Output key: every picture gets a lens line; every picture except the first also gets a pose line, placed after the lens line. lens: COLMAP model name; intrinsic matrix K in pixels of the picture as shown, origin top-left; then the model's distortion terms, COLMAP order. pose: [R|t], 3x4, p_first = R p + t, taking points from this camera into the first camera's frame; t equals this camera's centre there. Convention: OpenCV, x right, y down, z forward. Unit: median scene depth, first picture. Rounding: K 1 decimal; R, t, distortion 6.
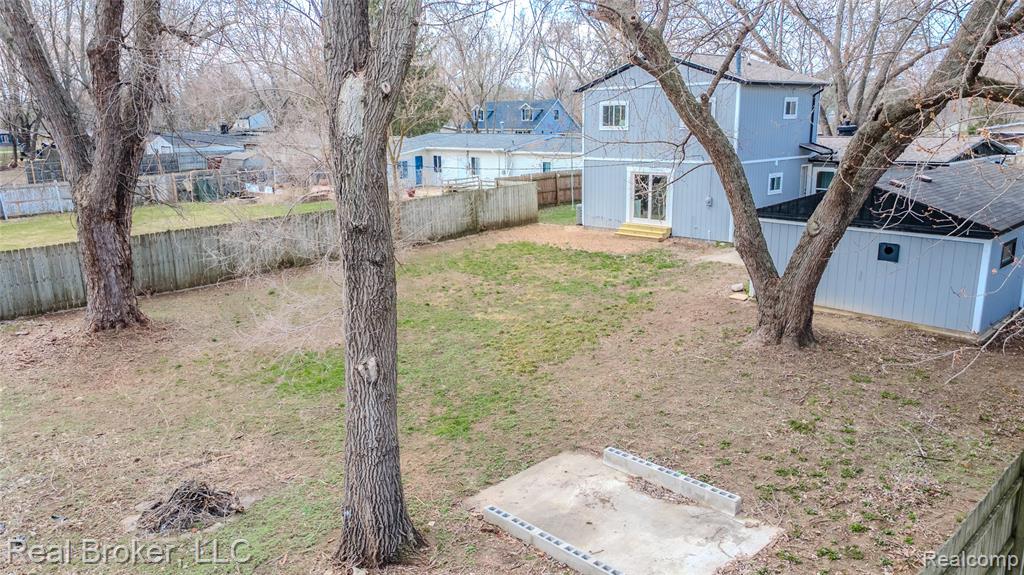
lens RADIAL K [[740.9, 0, 512.0], [0, 740.9, 287.5], [0, 0, 1]] dist [0.019083, 0.004364]
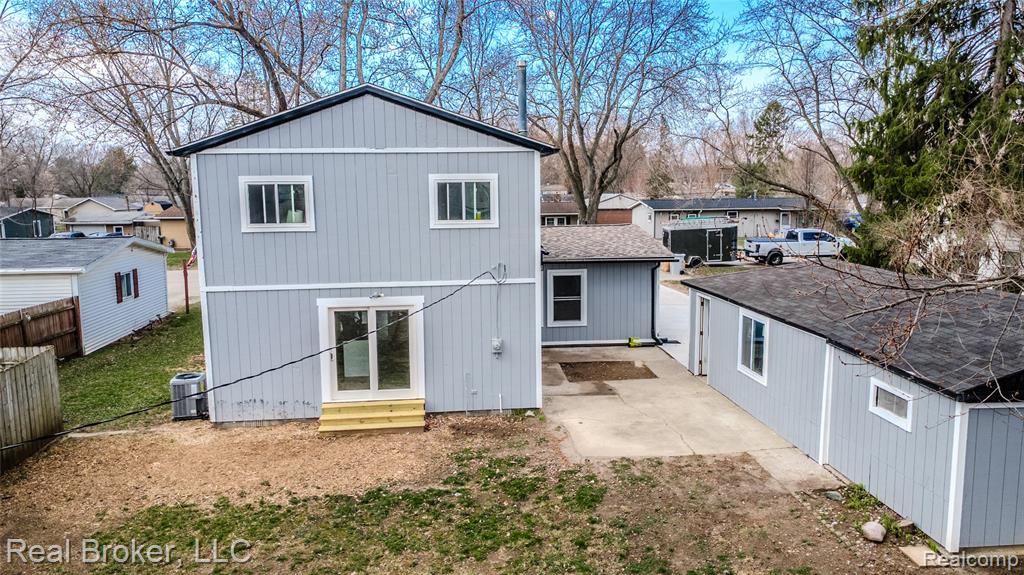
lens RADIAL K [[740.9, 0, 512.0], [0, 740.9, 287.5], [0, 0, 1]] dist [0.019083, 0.004364]
pose [[0.653111, -0.103525, 0.750152, -0.146977], [0.183952, 0.982629, -0.024548, -0.133644], [-0.734580, 0.154024, 0.660810, 0.555855]]
